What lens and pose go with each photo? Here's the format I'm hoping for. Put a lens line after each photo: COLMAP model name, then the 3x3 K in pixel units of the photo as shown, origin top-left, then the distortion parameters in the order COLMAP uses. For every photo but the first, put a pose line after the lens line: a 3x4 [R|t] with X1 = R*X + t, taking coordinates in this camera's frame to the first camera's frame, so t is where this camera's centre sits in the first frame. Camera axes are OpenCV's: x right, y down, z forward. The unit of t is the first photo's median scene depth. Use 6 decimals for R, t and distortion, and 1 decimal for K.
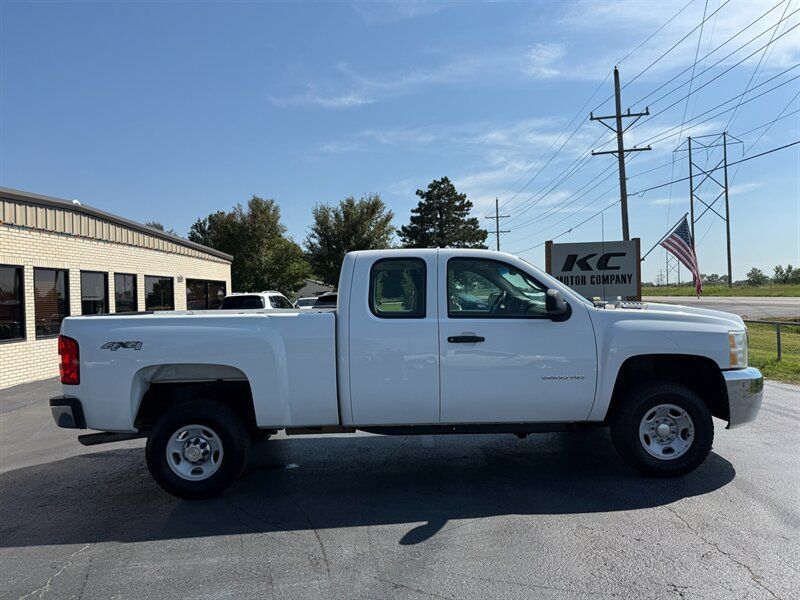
lens RADIAL K [[562.8, 0, 402.3], [0, 562.8, 296.1], [0, 0, 1]] dist [-0.000101, -0.008373]
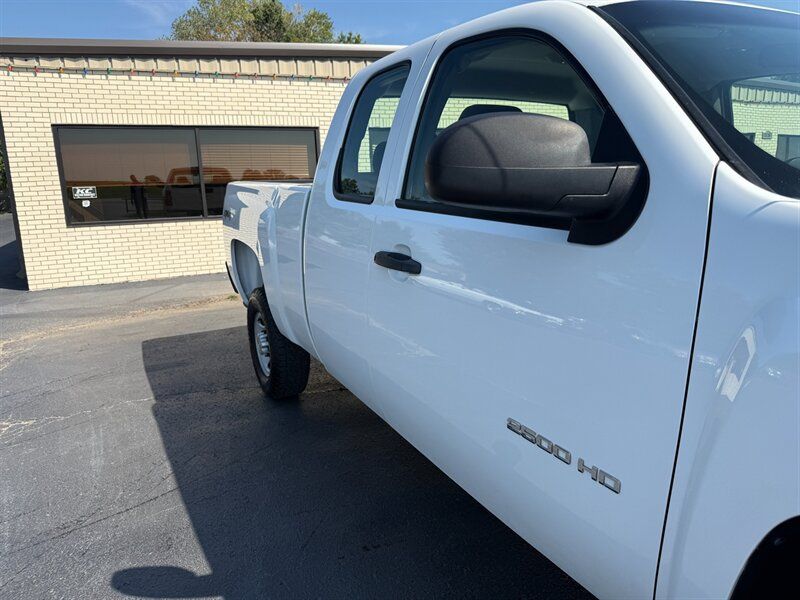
lens RADIAL K [[570.3, 0, 399.7], [0, 570.3, 301.9], [0, 0, 1]] dist [0.000044, -0.013002]
pose [[0.434547, 0.204950, -0.877020, 0.119337], [0.016216, 0.971826, 0.235140, 0.002045], [0.900503, -0.116401, 0.418981, 0.203954]]
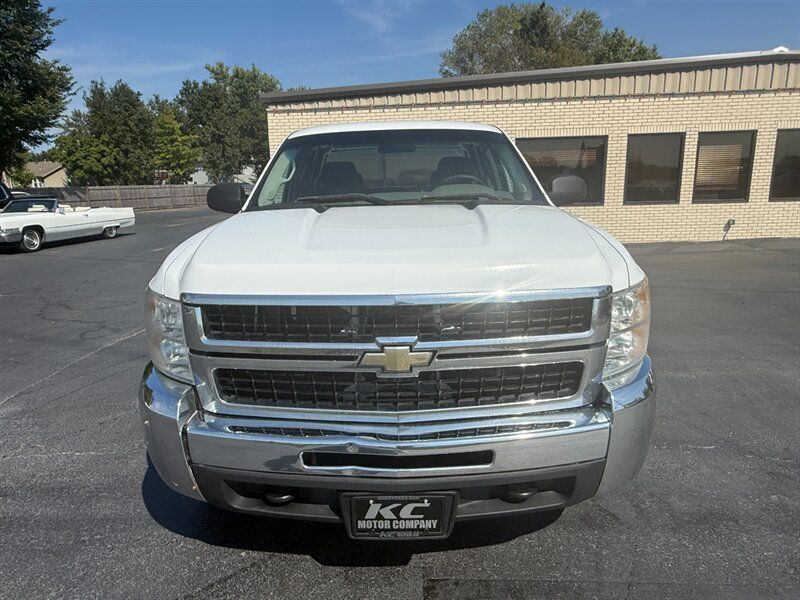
lens RADIAL K [[532.0, 0, 395.6], [0, 532.0, 296.9], [0, 0, 1]] dist [-0.007480, 0.009794]
pose [[-0.032645, 0.244189, -0.969178, 0.258522], [0.029822, 0.969501, 0.243266, -0.008478], [0.999022, -0.020961, -0.038932, 0.309358]]
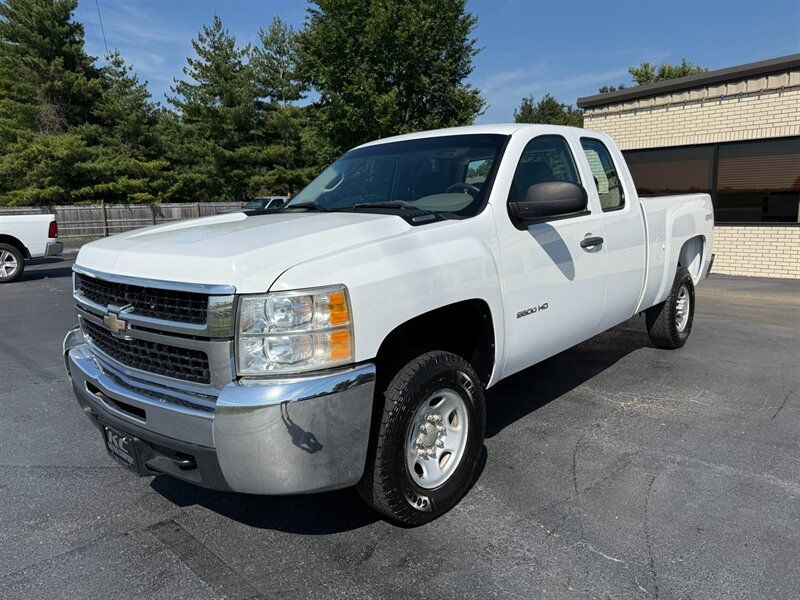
lens RADIAL K [[570.3, 0, 403.1], [0, 570.3, 296.8], [0, 0, 1]] dist [0.000044, -0.013002]
pose [[-0.682899, 0.167134, -0.711137, 0.217043], [0.051091, 0.982019, 0.181736, -0.001560], [0.728724, 0.087774, -0.679159, 0.446507]]
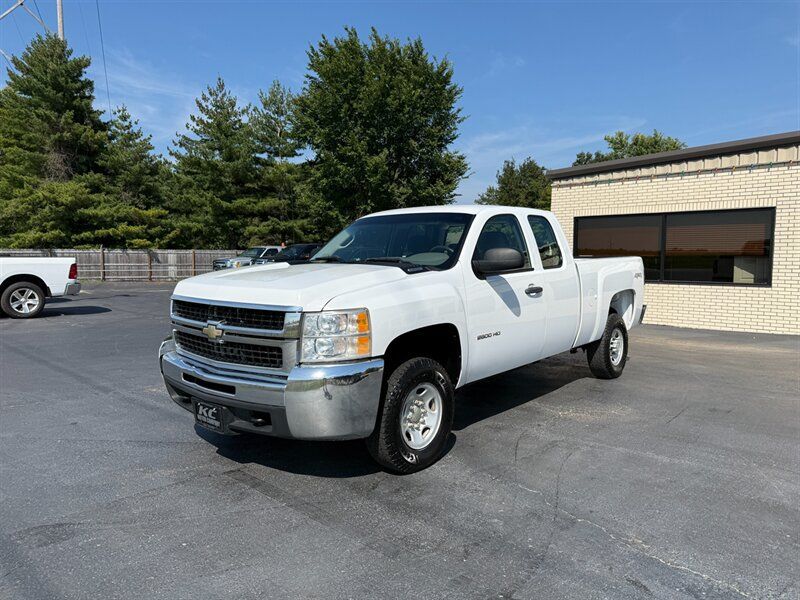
lens RADIAL K [[570.3, 0, 402.3], [0, 570.3, 293.2], [0, 0, 1]] dist [0.000044, -0.013002]
pose [[-0.666319, 0.079730, -0.741392, 0.274502], [0.022599, 0.995970, 0.086798, -0.004712], [0.745324, 0.041080, -0.665436, 0.493504]]
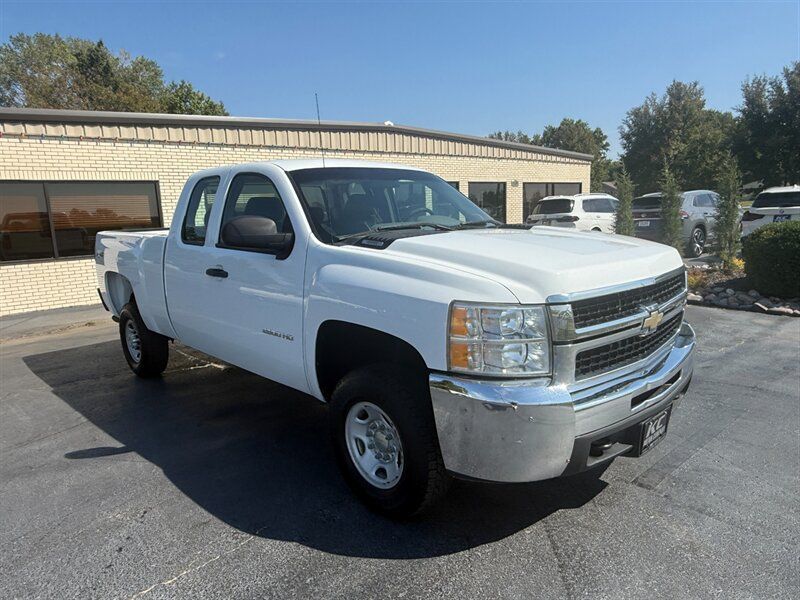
lens RADIAL K [[532.0, 0, 400.1], [0, 532.0, 303.0], [0, 0, 1]] dist [-0.007480, 0.009794]
pose [[0.674255, 0.128049, -0.727313, 0.225804], [0.021508, 0.981030, 0.192657, -0.007535], [0.738186, -0.145543, 0.658710, 0.162818]]
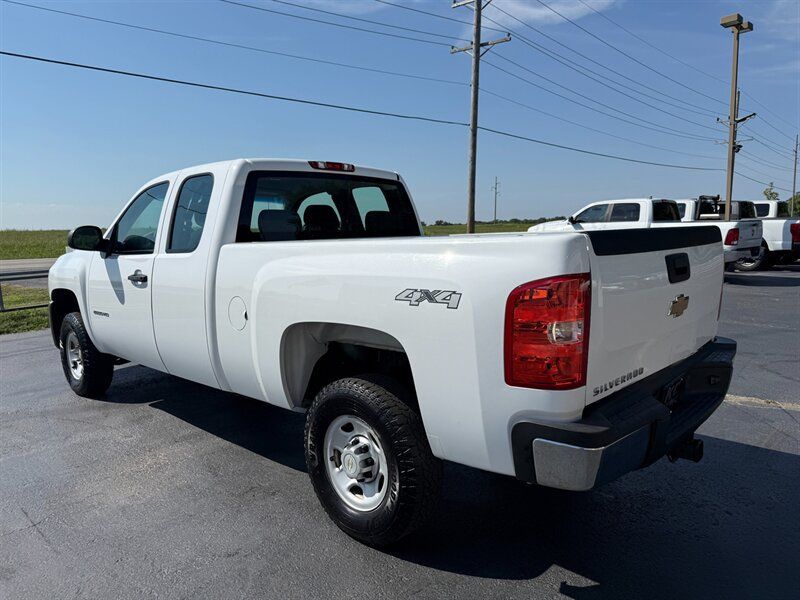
lens RADIAL K [[570.3, 0, 398.3], [0, 570.3, 305.3], [0, 0, 1]] dist [0.000044, -0.013002]
pose [[-0.704517, -0.047833, 0.708073, -0.202318], [0.042745, 0.993055, 0.109614, 0.009703], [-0.708399, 0.107492, -0.697579, 0.441845]]
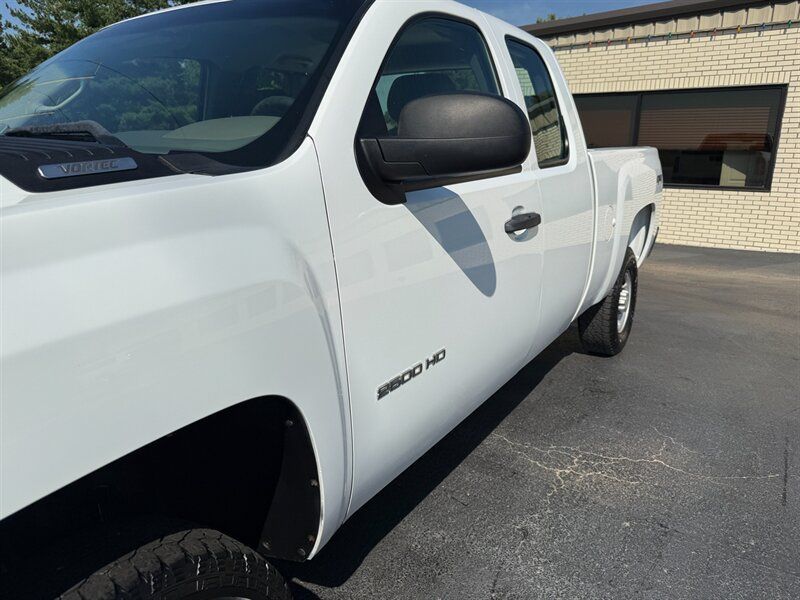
lens RADIAL K [[570.3, 0, 407.5], [0, 570.3, 308.1], [0, 0, 1]] dist [0.000044, -0.013002]
pose [[-0.554691, 0.245552, -0.794998, 0.133220], [0.011588, 0.957649, 0.287705, 0.002989], [0.831975, 0.150375, -0.534045, 0.400883]]
